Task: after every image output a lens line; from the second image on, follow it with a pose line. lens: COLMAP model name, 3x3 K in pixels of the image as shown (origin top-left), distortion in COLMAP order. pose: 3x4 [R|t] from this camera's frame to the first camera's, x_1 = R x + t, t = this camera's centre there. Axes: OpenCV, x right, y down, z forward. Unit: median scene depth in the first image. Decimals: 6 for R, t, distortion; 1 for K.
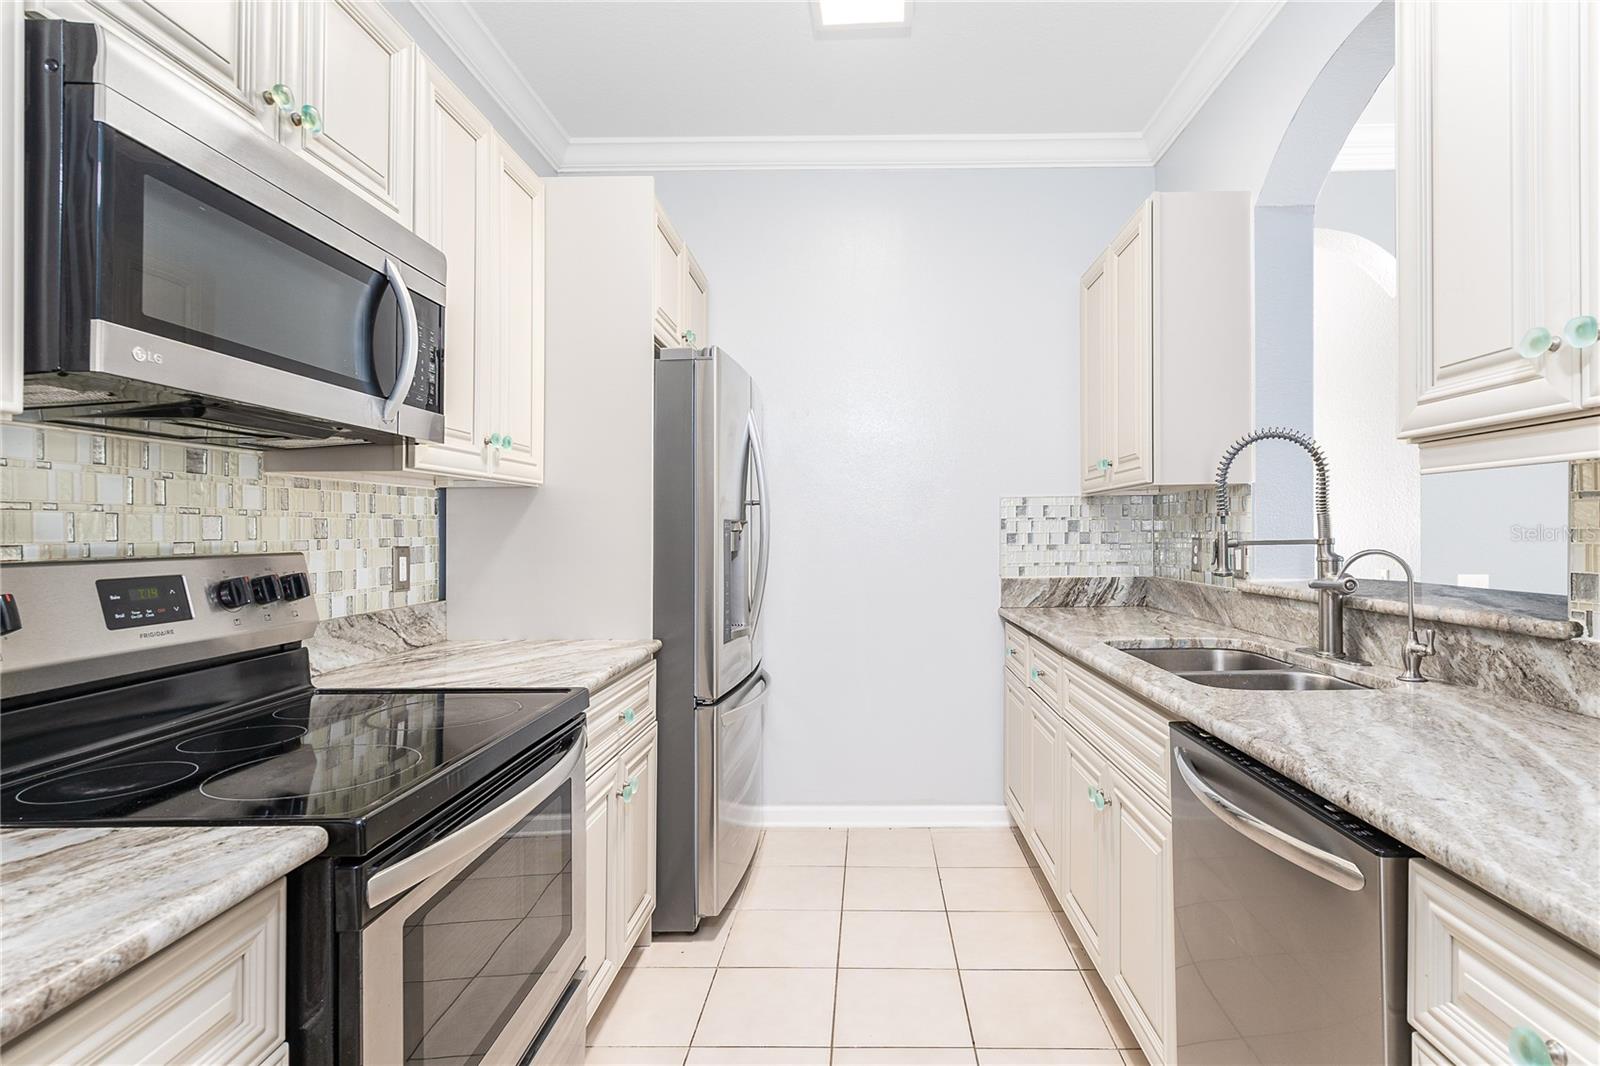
lens RADIAL K [[796.0, 0, 869.9], [0, 796.0, 537.9], [0, 0, 1]] dist [-0.000115, -0.000765]
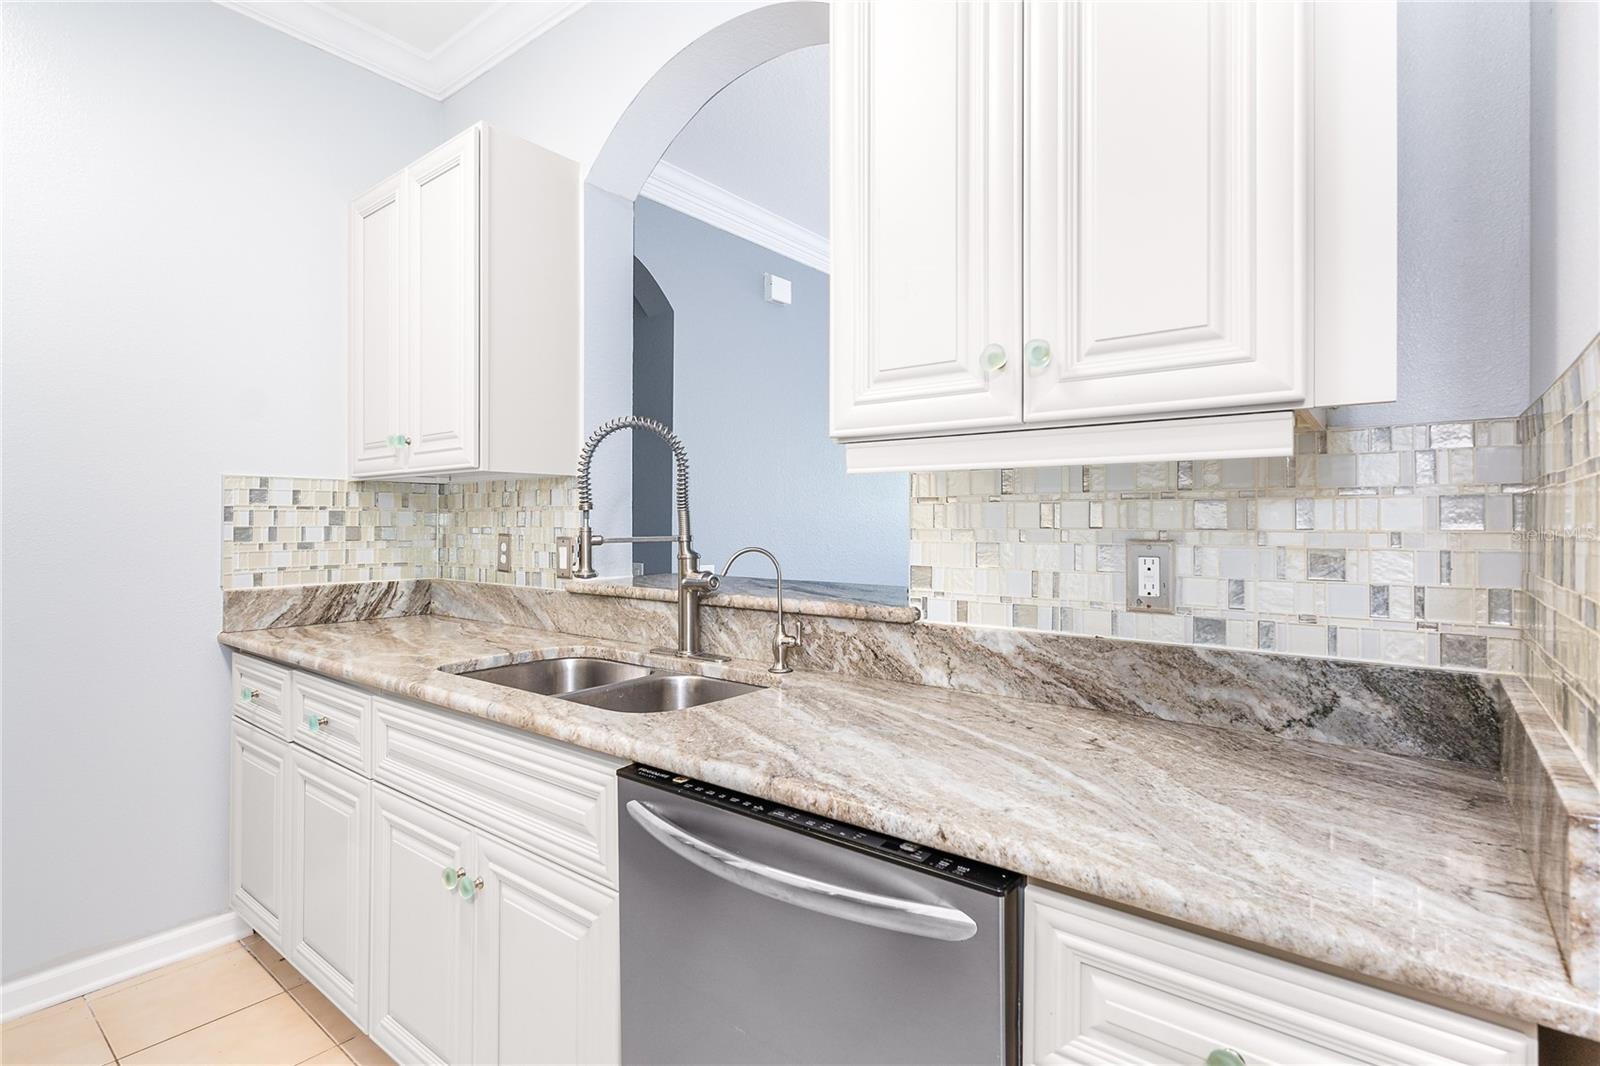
lens RADIAL K [[770.9, 0, 799.2], [0, 770.9, 527.8], [0, 0, 1]] dist [0.001389, -0.000148]
pose [[0.626377, 0.007576, 0.779483, -0.067981], [-0.002756, 0.999968, -0.007504, -0.001751], [-0.779515, 0.002552, 0.626378, 0.246736]]
